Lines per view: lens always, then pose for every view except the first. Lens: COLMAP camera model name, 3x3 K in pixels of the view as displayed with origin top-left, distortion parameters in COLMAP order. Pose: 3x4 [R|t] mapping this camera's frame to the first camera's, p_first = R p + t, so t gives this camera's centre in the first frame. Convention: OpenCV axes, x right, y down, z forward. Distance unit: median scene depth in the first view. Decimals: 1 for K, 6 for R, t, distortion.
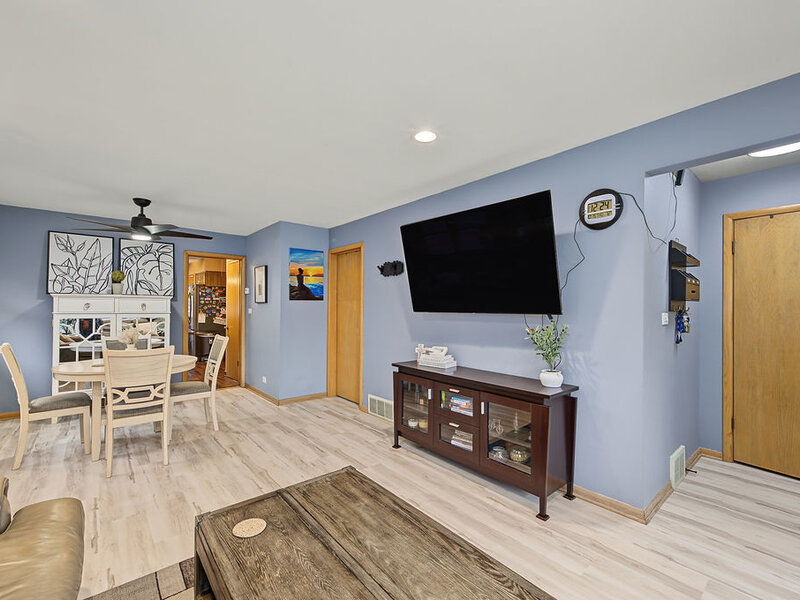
lens RADIAL K [[351.2, 0, 398.7], [0, 351.2, 305.0], [0, 0, 1]] dist [0.002244, -0.000072]
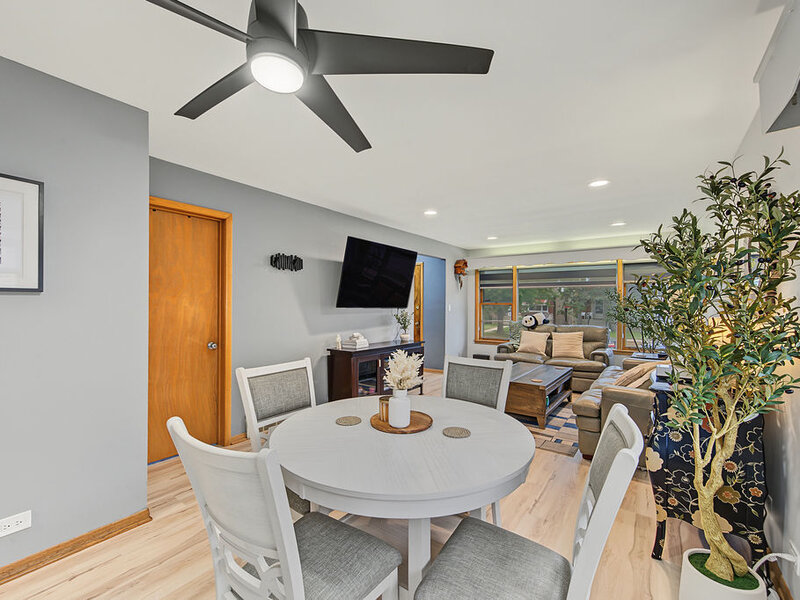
lens RADIAL K [[351.2, 0, 398.7], [0, 351.2, 305.0], [0, 0, 1]] dist [0.002244, -0.000072]
pose [[-0.224746, -0.008997, 0.974376, -1.093285], [-0.015140, 0.999869, 0.005741, 0.000007], [-0.974300, -0.013462, -0.224852, 1.007975]]
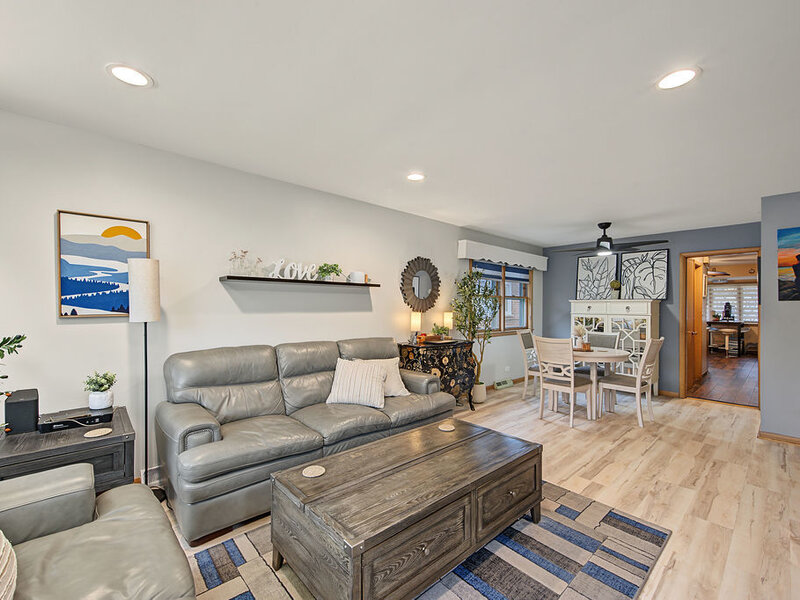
lens RADIAL K [[351.2, 0, 398.7], [0, 351.2, 305.0], [0, 0, 1]] dist [0.002244, -0.000072]
pose [[0.030942, -0.010356, -0.999468, 0.518800], [0.000074, 0.999946, -0.010358, 0.003423], [0.999521, 0.000246, 0.030941, 0.241095]]
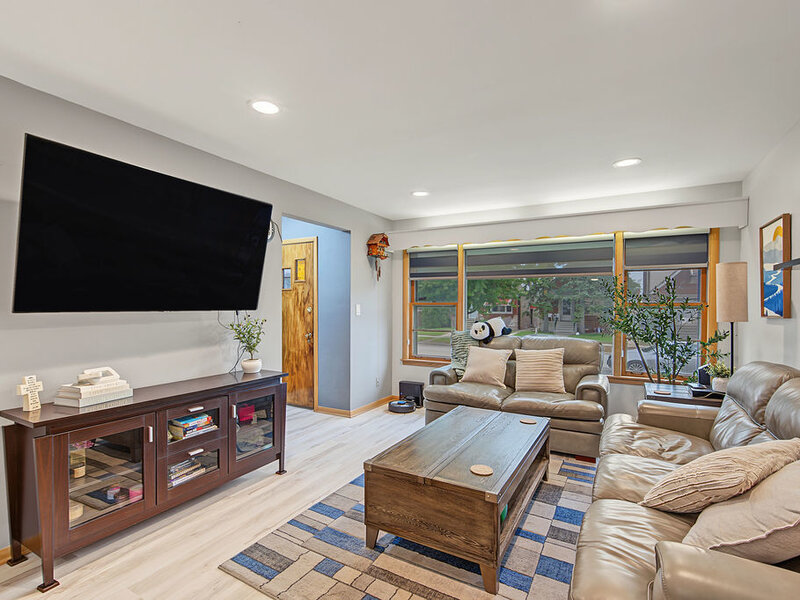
lens RADIAL K [[393.7, 0, 400.1], [0, 393.7, 314.6], [0, 0, 1]] dist [-0.000504, 0.000172]
pose [[-0.342990, -0.029678, 0.938870, -0.617238], [-0.013462, 0.999553, 0.026678, 0.000062], [-0.939243, -0.003489, -0.343236, 0.651116]]
